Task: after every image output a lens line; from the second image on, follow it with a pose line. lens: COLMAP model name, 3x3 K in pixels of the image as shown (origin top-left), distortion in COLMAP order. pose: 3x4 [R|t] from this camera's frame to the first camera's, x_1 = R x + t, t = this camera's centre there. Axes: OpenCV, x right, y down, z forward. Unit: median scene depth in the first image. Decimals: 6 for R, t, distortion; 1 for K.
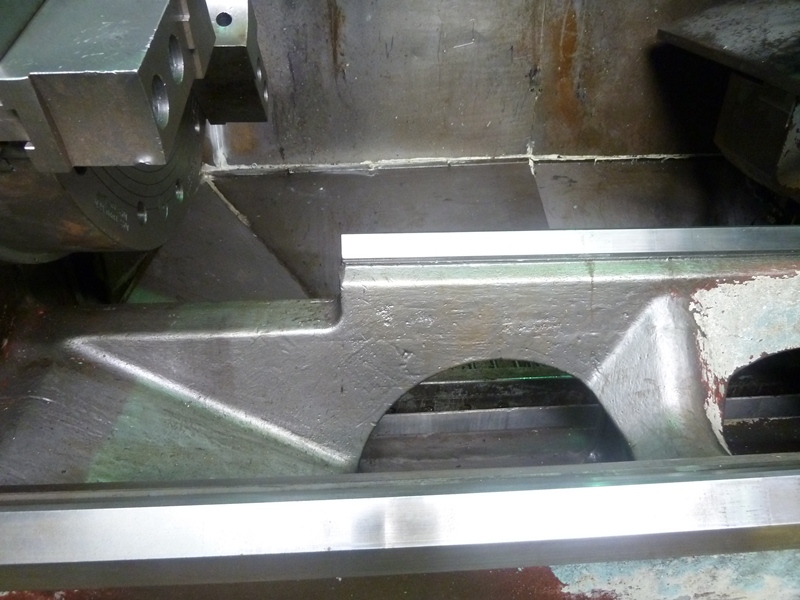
lens RADIAL K [[599.7, 0, 399.5], [0, 599.7, 301.5], [0, 0, 1]] dist [-0.035403, 0.004616]
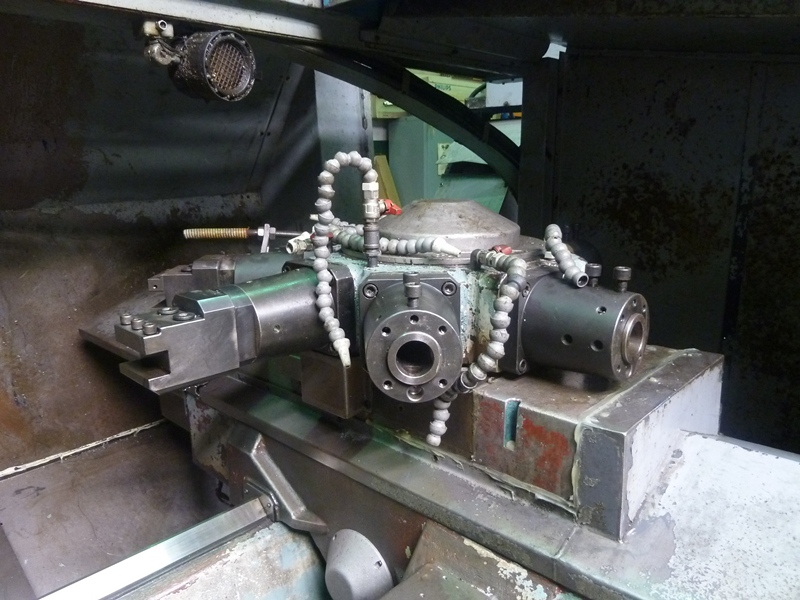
lens RADIAL K [[599.7, 0, 399.5], [0, 599.7, 301.5], [0, 0, 1]] dist [-0.035403, 0.004616]
pose [[0.731328, -0.173562, 0.659572, 0.156783], [0.392524, 0.897970, -0.198933, -0.067600], [-0.557749, 0.404383, 0.724838, -0.086698]]
